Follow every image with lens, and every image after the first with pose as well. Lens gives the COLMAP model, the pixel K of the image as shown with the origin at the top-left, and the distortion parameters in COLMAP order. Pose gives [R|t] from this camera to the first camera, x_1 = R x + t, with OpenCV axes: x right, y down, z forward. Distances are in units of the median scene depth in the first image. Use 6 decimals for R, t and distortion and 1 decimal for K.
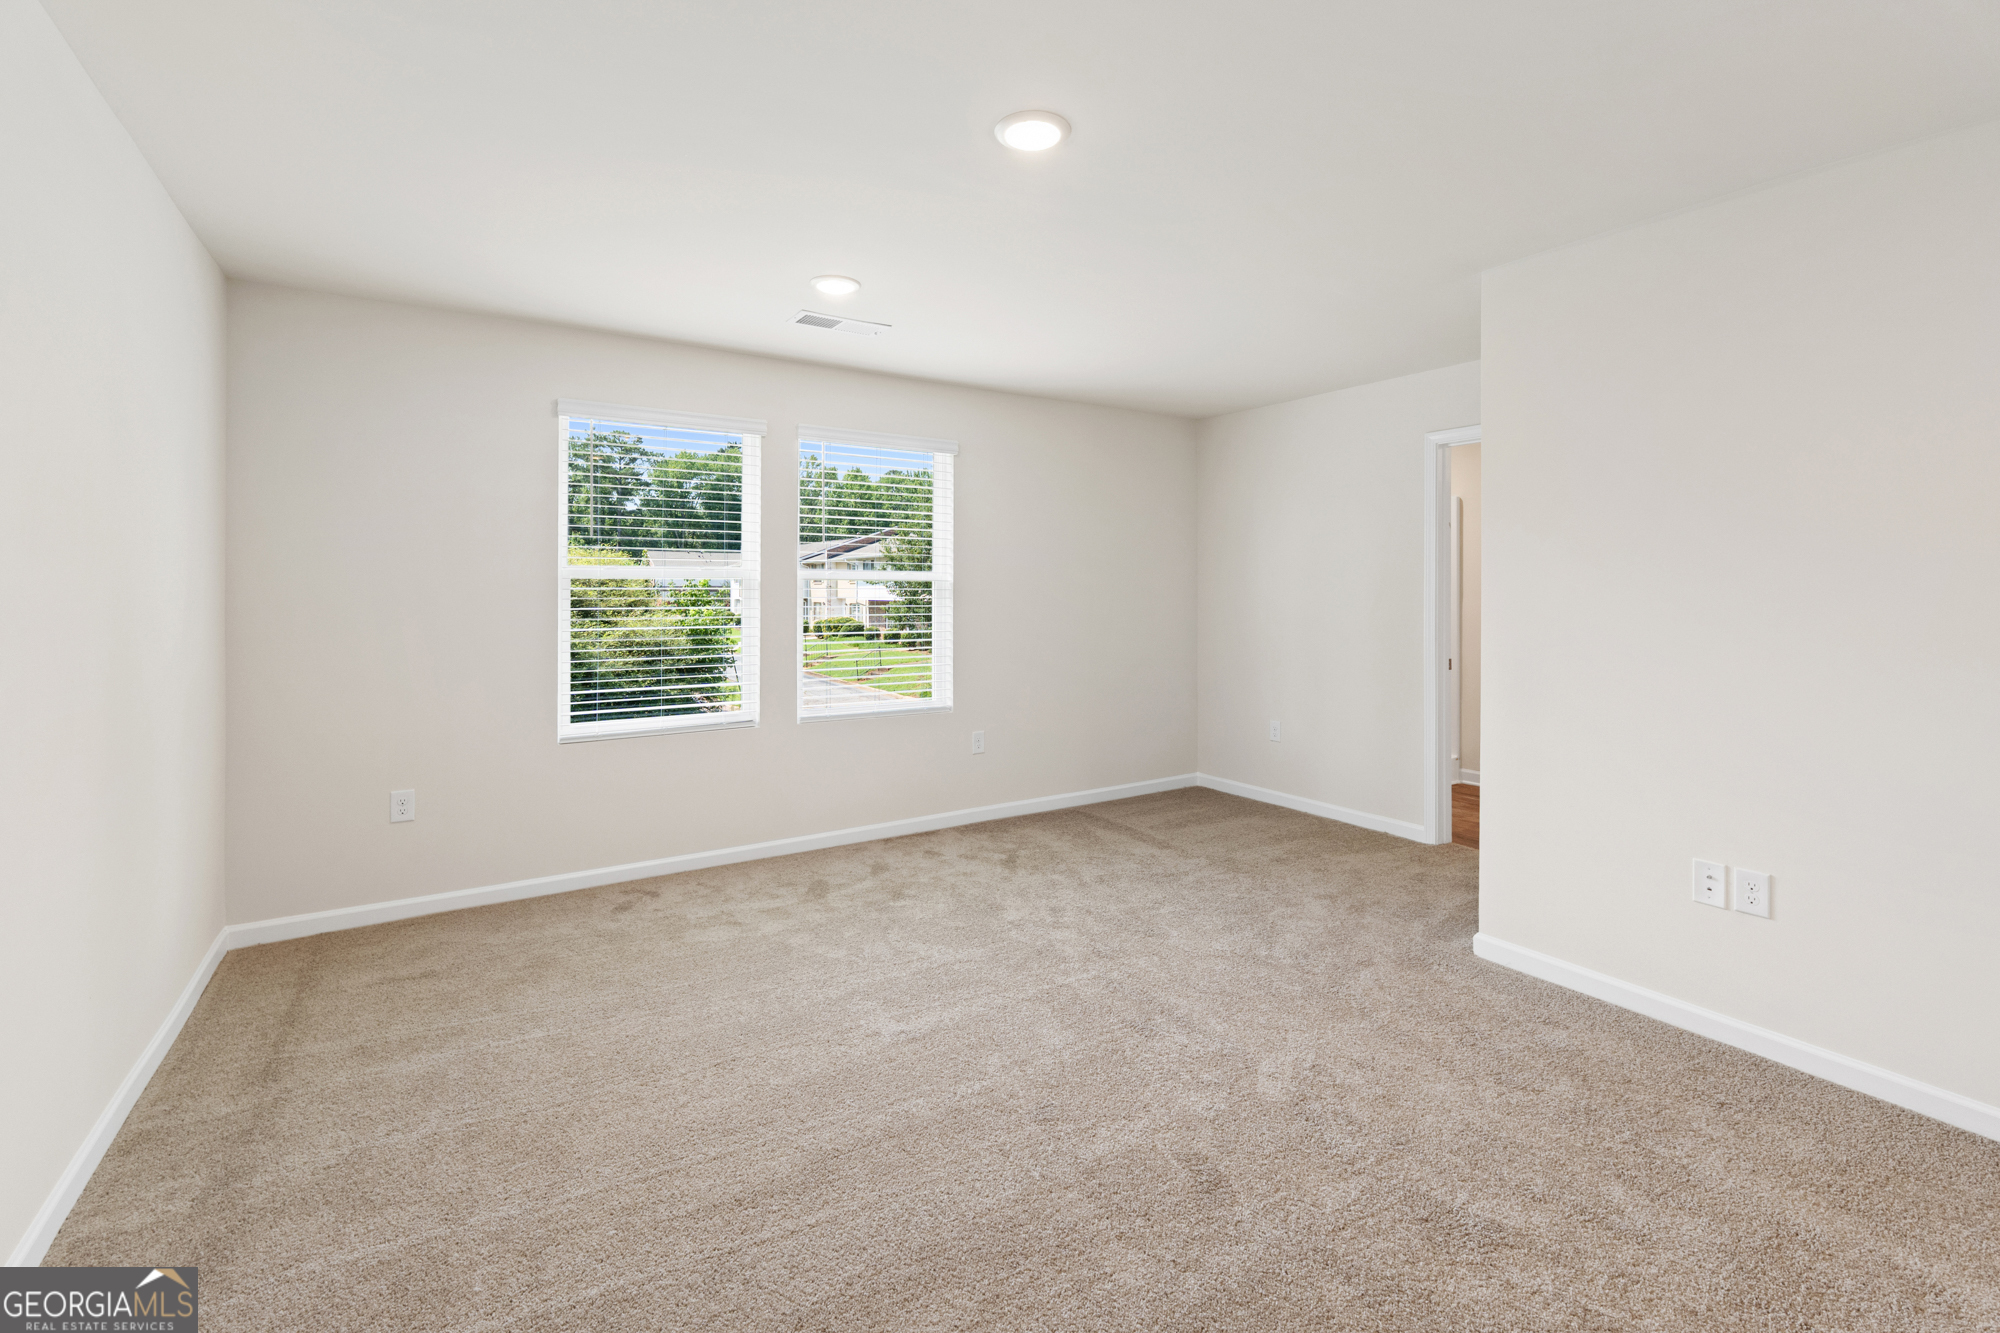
lens RADIAL K [[906.0, 0, 979.8], [0, 906.0, 593.0], [0, 0, 1]] dist [-0.002523, 0.000177]
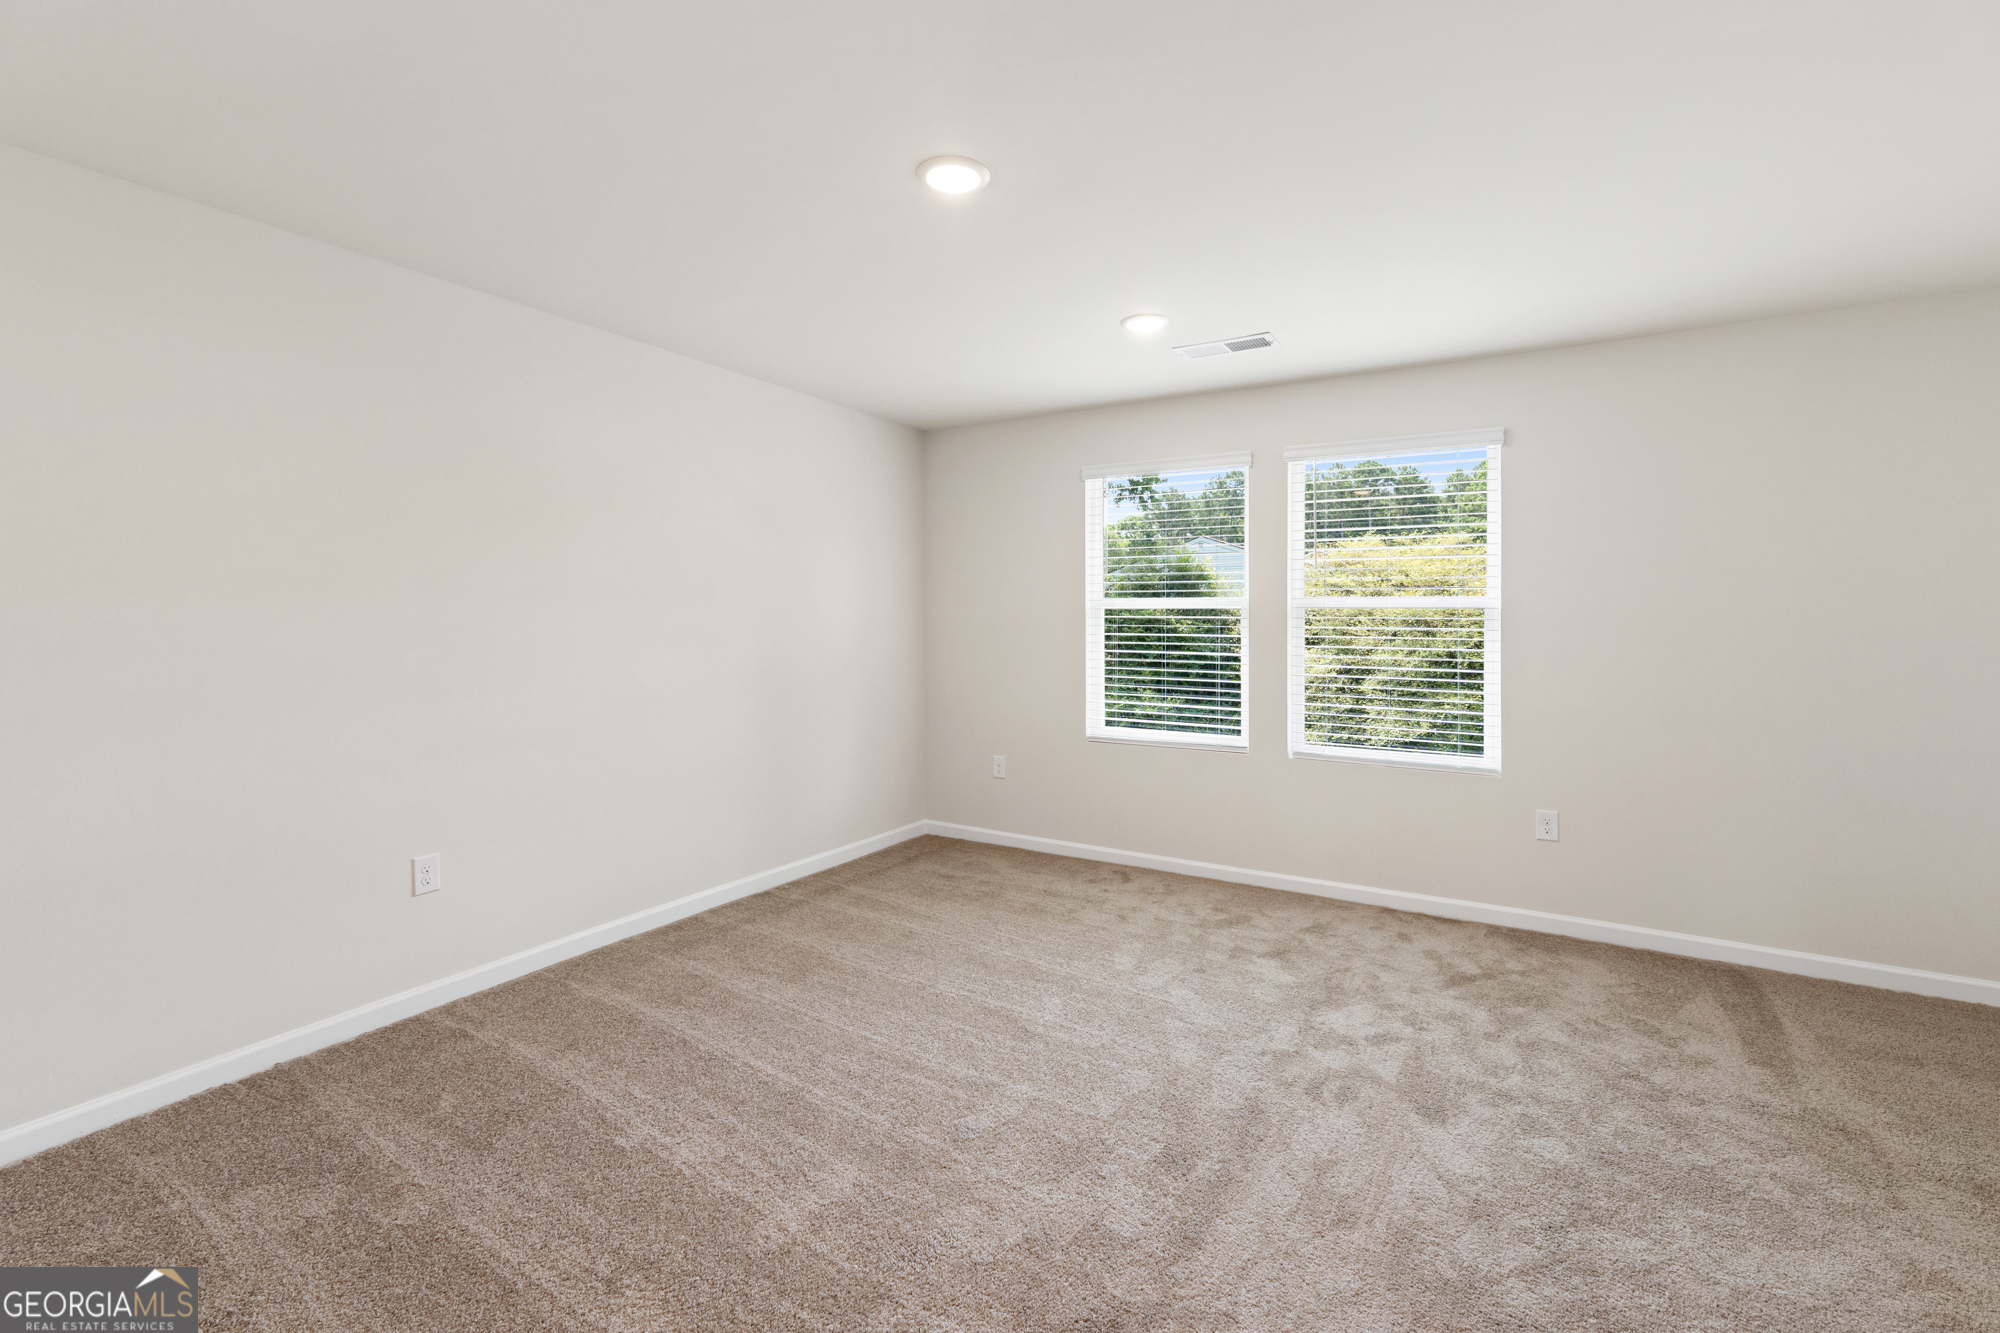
lens RADIAL K [[906.0, 0, 1048.7], [0, 906.0, 615.9], [0, 0, 1]] dist [-0.002523, 0.000177]
pose [[0.426871, -0.003711, -0.904305, 0.653523], [-0.007969, 0.999937, -0.007865, 0.003617], [0.904277, 0.010564, 0.426815, 0.413009]]
